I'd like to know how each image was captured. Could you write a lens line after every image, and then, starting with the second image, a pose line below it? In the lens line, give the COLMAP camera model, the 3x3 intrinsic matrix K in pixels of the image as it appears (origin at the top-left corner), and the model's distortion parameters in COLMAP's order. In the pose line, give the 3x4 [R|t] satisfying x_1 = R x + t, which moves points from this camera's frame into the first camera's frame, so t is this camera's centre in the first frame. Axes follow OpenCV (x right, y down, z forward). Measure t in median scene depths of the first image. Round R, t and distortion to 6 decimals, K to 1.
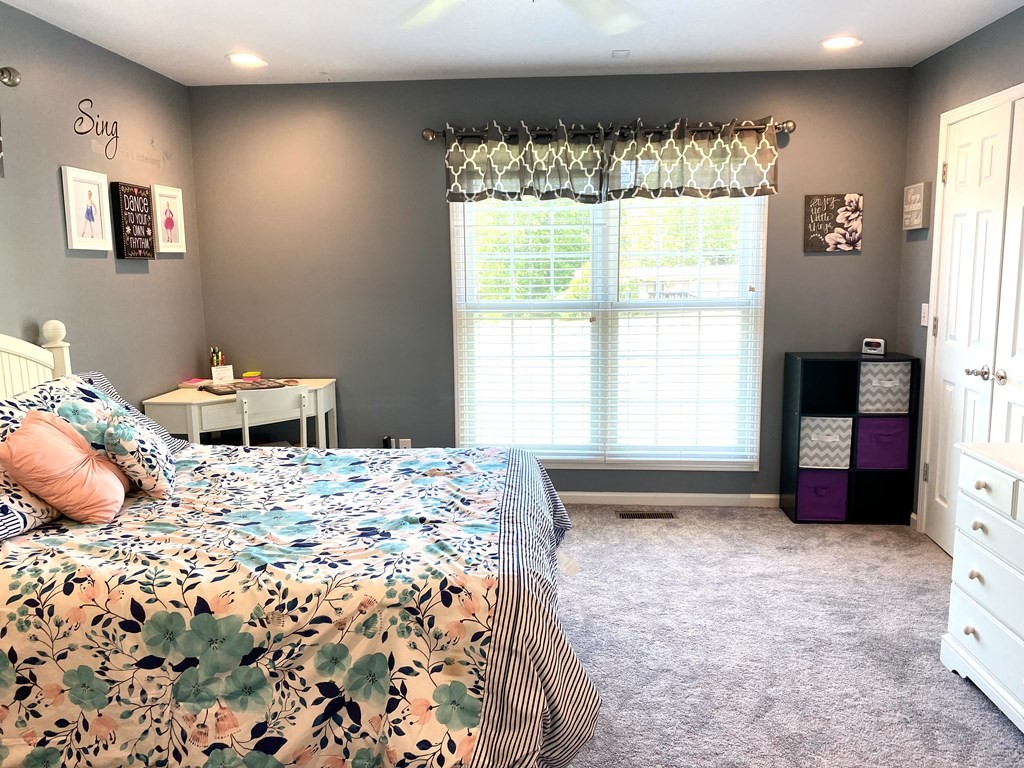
lens RADIAL K [[790.6, 0, 515.0], [0, 790.6, 378.2], [0, 0, 1]] dist [0.022027, -0.030669]
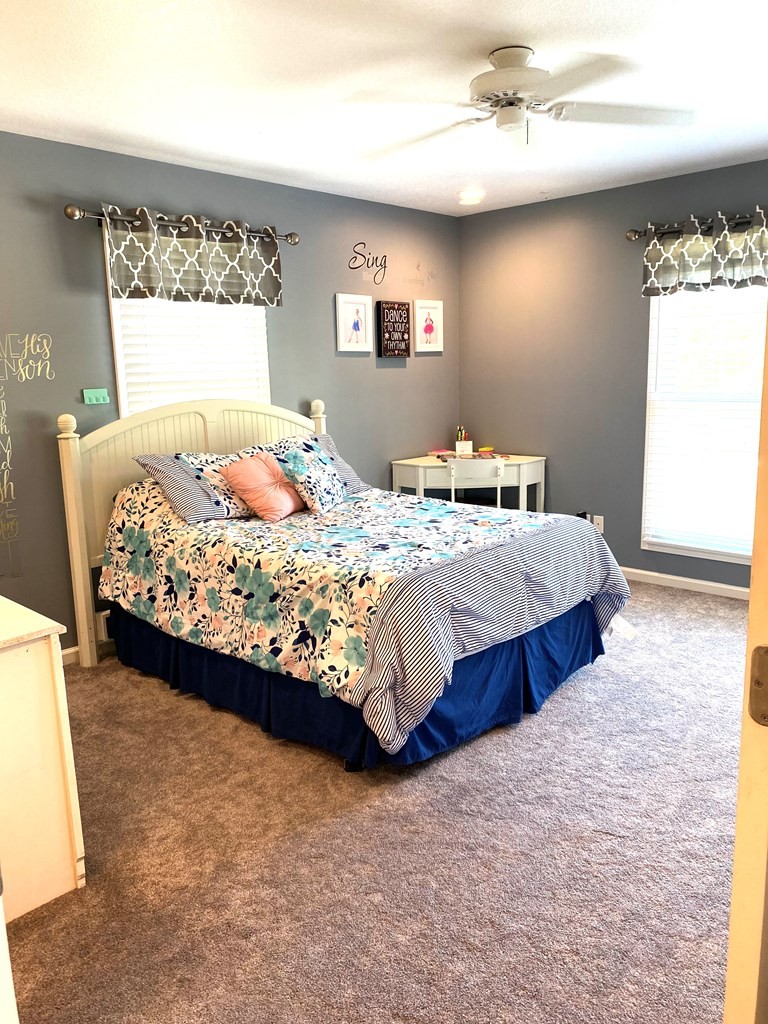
lens RADIAL K [[790.6, 0, 384.8], [0, 790.6, 520.2], [0, 0, 1]] dist [0.022027, -0.030669]
pose [[0.762220, 0.114419, -0.637125, 0.591564], [-0.077388, 0.993302, 0.085801, 0.018826], [0.642675, -0.016093, 0.765970, -0.081064]]
